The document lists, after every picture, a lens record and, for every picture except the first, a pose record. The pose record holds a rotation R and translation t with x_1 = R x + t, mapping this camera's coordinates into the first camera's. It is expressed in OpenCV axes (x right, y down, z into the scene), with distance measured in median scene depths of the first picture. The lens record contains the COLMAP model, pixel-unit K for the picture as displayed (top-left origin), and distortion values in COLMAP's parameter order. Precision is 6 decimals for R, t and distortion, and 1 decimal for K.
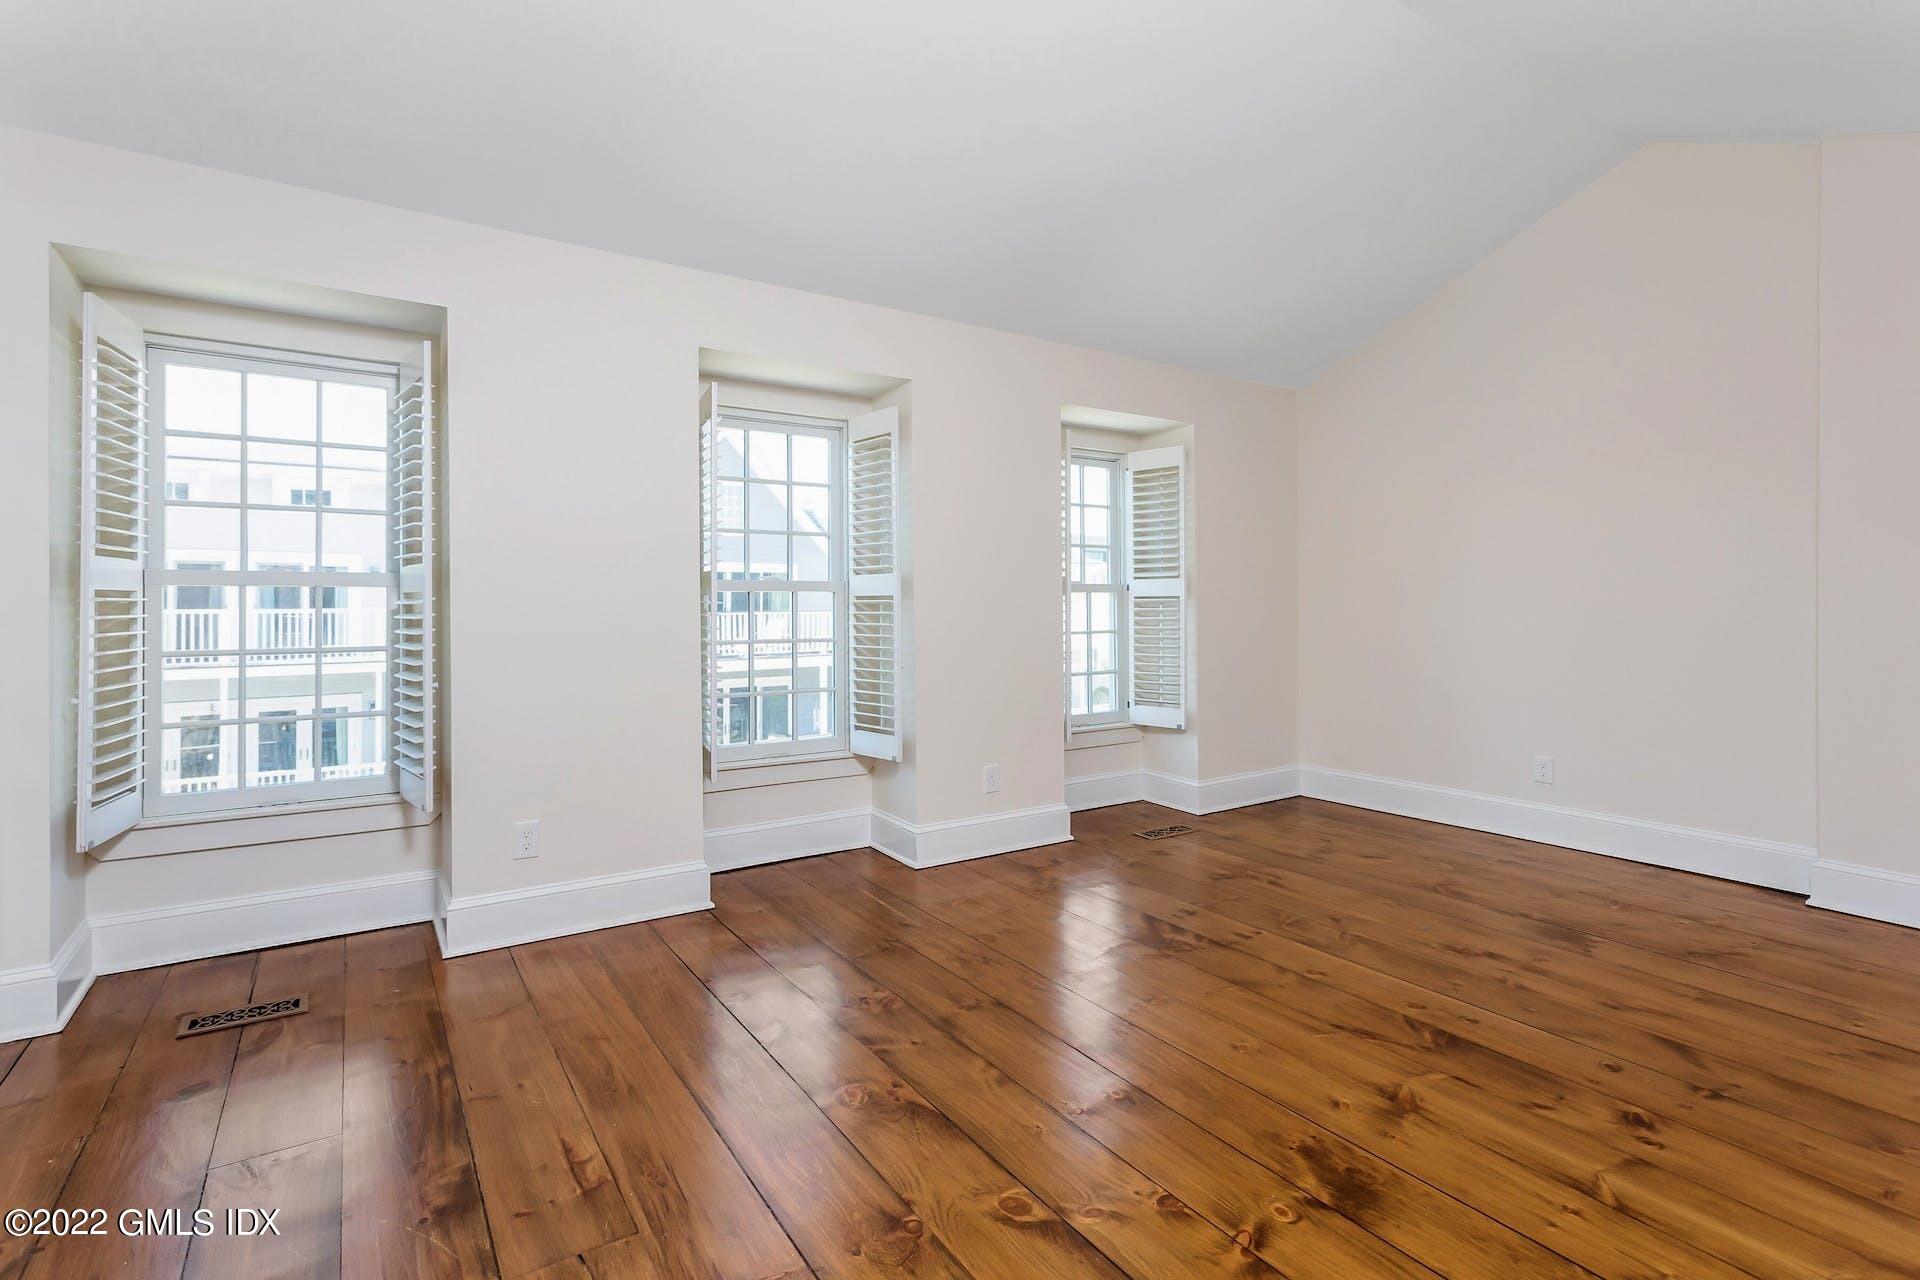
lens RADIAL K [[822.3, 0, 956.8], [0, 822.3, 603.6], [0, 0, 1]] dist [-0.000270, 0.000006]
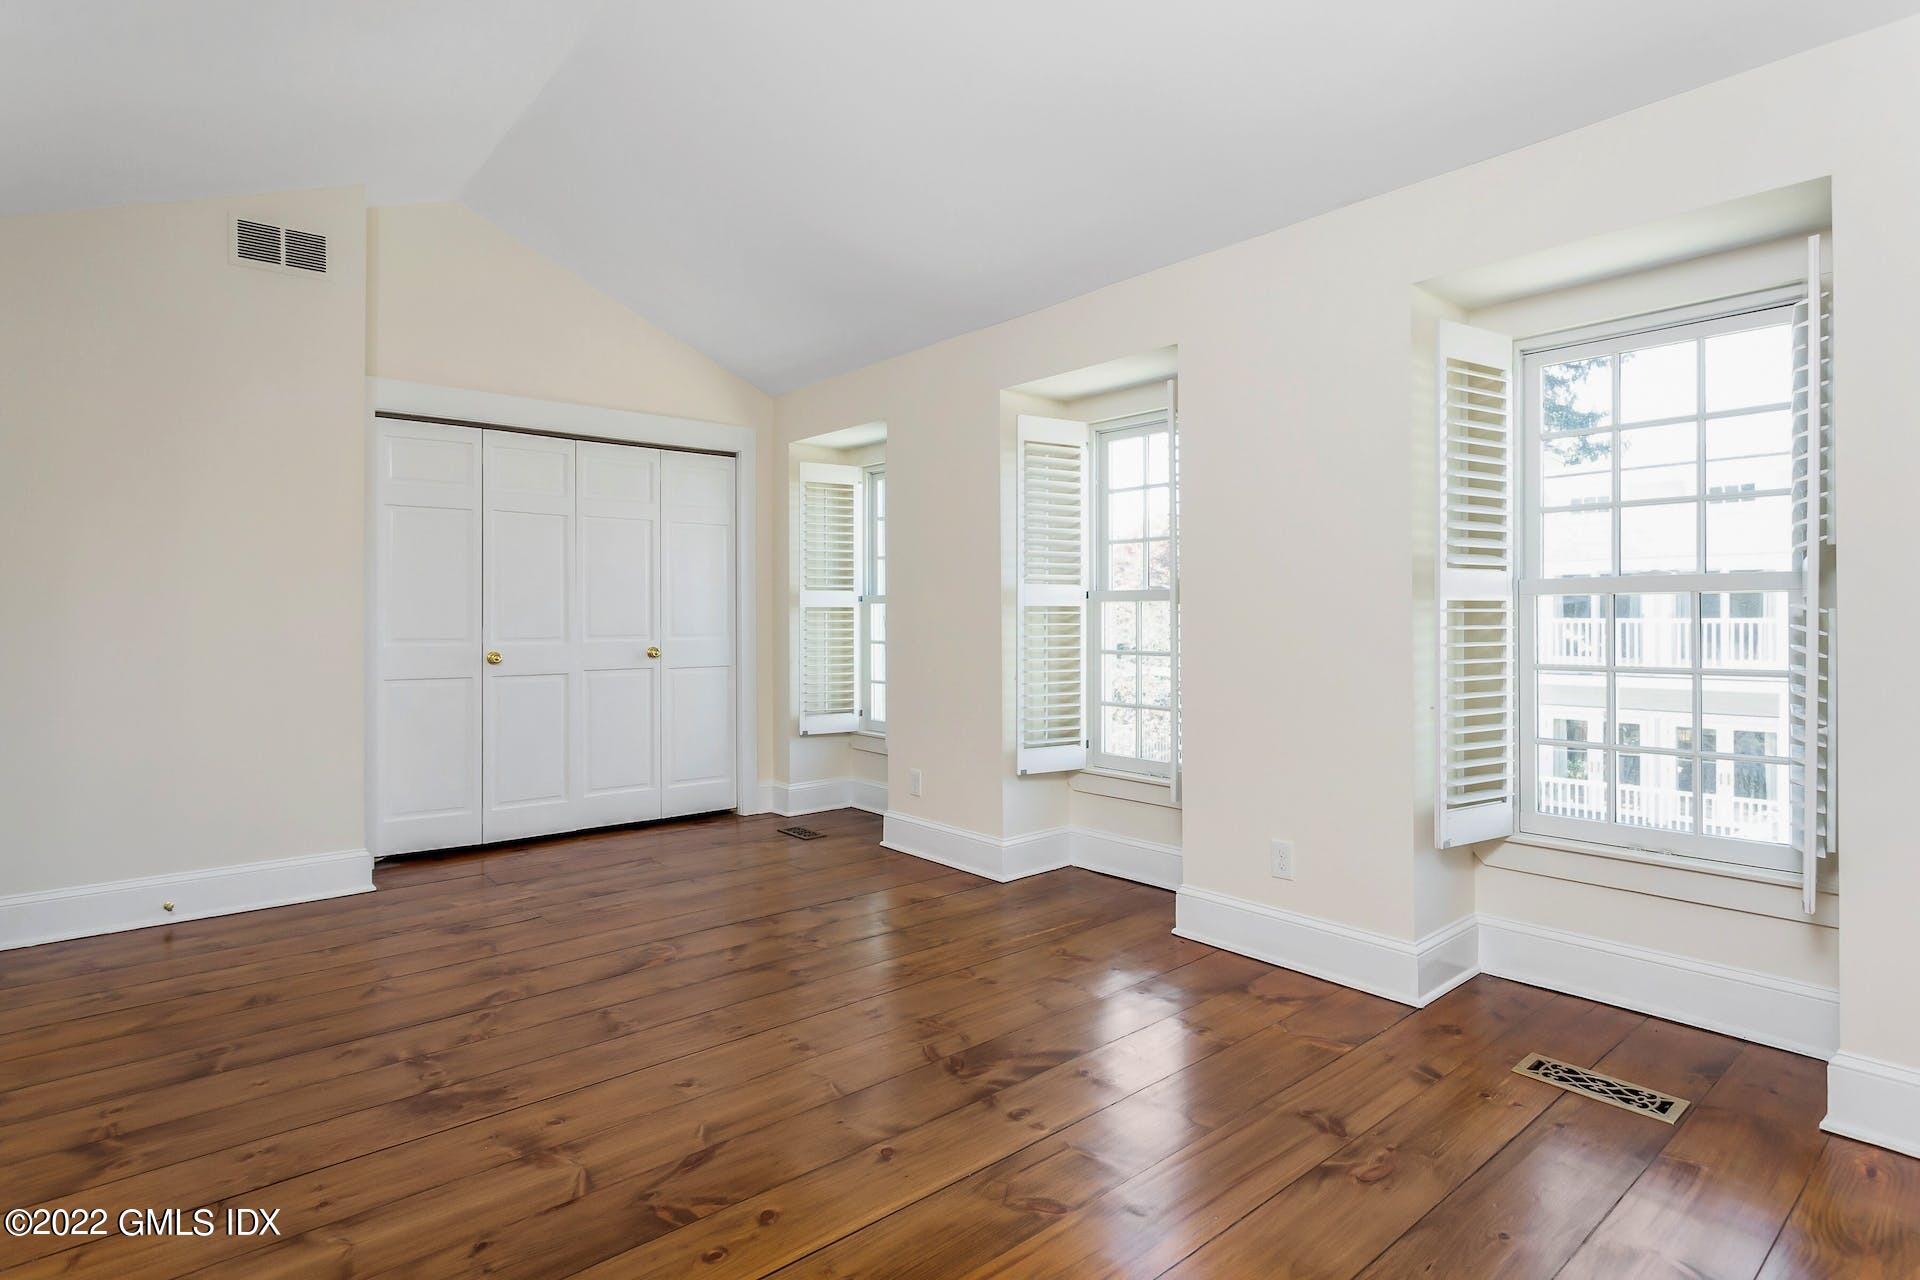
lens RADIAL K [[1057.1, 0, 959.5], [0, 1057.1, 615.8], [0, 0, 1]] dist [0.126758, -0.131140]
pose [[0.112495, -0.006909, -0.993628, 0.267330], [0.002350, 0.999975, -0.006687, 0.009946], [0.993650, -0.001583, 0.112508, 0.204261]]
